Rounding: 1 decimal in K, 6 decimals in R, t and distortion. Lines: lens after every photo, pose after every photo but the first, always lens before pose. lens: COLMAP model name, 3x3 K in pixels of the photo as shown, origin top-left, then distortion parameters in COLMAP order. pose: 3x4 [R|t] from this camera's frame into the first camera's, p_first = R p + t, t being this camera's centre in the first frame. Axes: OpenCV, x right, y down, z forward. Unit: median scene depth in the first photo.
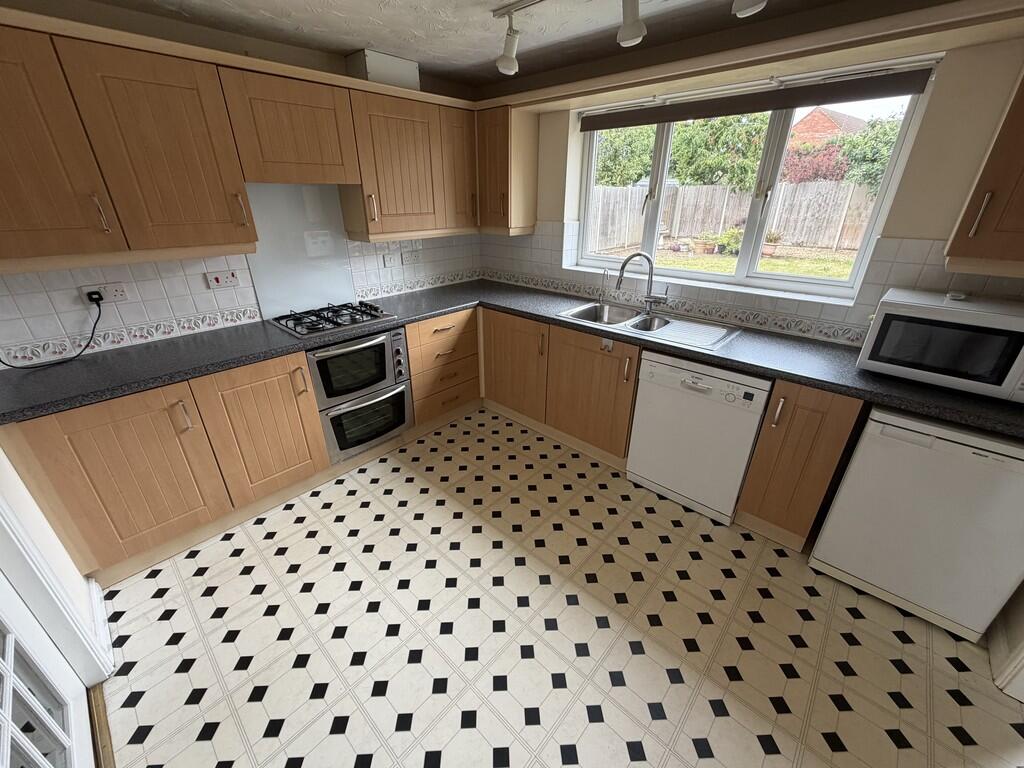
lens RADIAL K [[408.1, 0, 509.1], [0, 408.1, 383.3], [0, 0, 1]] dist [-0.000837, -0.000109]
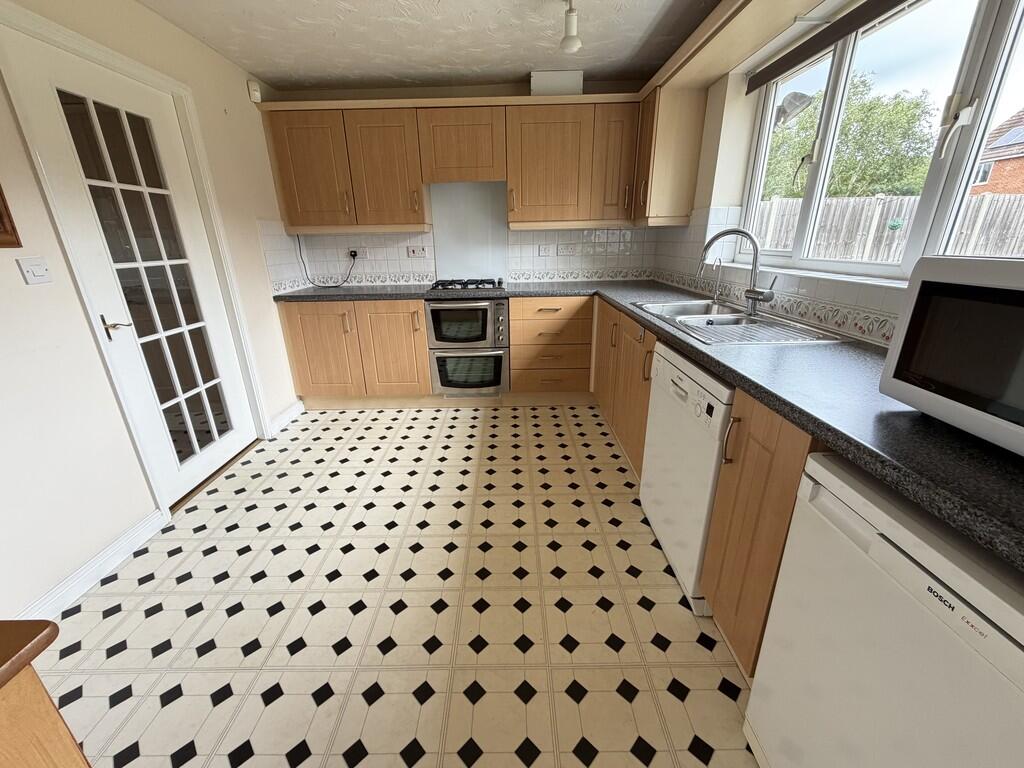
lens RADIAL K [[408.1, 0, 507.4], [0, 408.1, 383.9], [0, 0, 1]] dist [-0.000837, -0.000109]
pose [[0.676037, 0.235772, -0.698130, 0.655224], [-0.292479, 0.955458, 0.039453, 0.049906], [0.676335, 0.177517, 0.714883, 0.232113]]
